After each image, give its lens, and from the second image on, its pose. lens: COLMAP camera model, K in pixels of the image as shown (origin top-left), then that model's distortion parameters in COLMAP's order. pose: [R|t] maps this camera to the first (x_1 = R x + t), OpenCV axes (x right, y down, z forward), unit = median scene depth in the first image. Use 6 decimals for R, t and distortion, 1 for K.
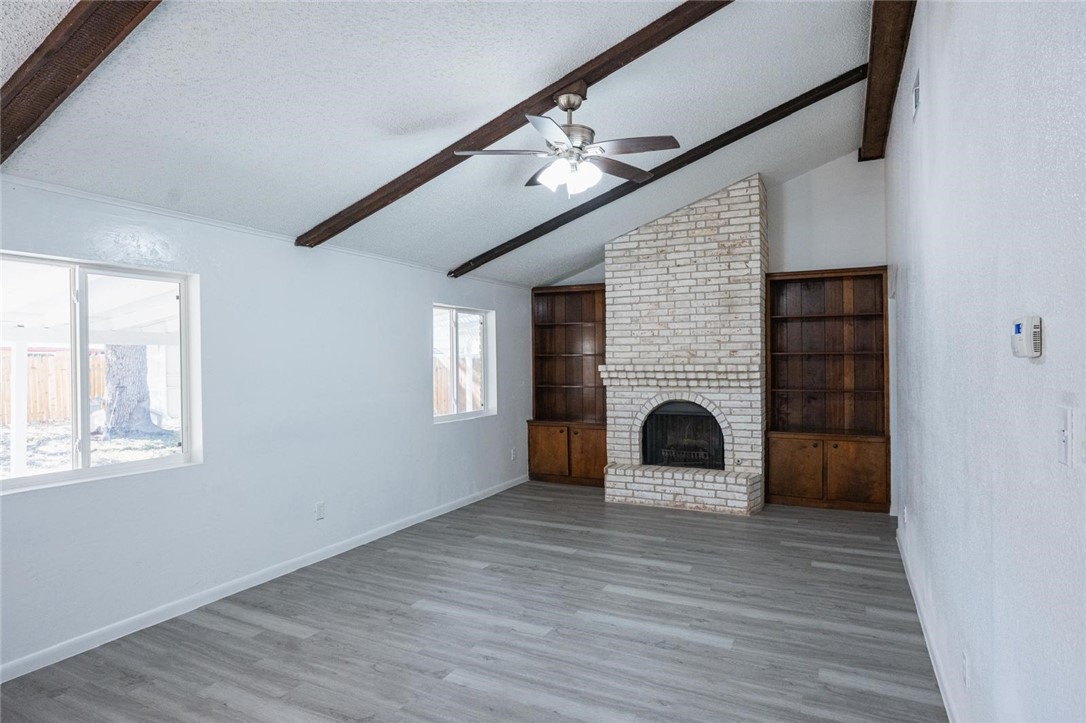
lens RADIAL K [[606.2, 0, 538.5], [0, 606.2, 358.0], [0, 0, 1]] dist [-0.054241, 0.044069]
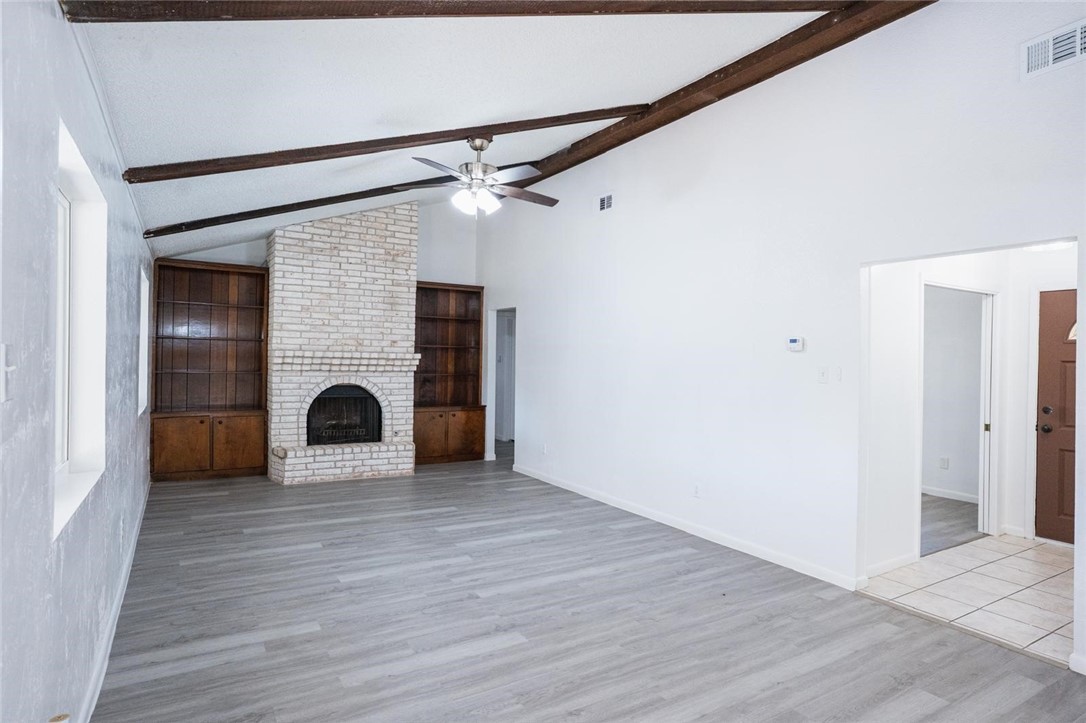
lens RADIAL K [[606.2, 0, 538.5], [0, 606.2, 358.0], [0, 0, 1]] dist [-0.054241, 0.044069]
pose [[0.525404, 0.019303, 0.850634, -0.549791], [-0.026021, 0.999640, -0.006612, 0.021206], [-0.850455, -0.018660, 0.525717, 0.118539]]
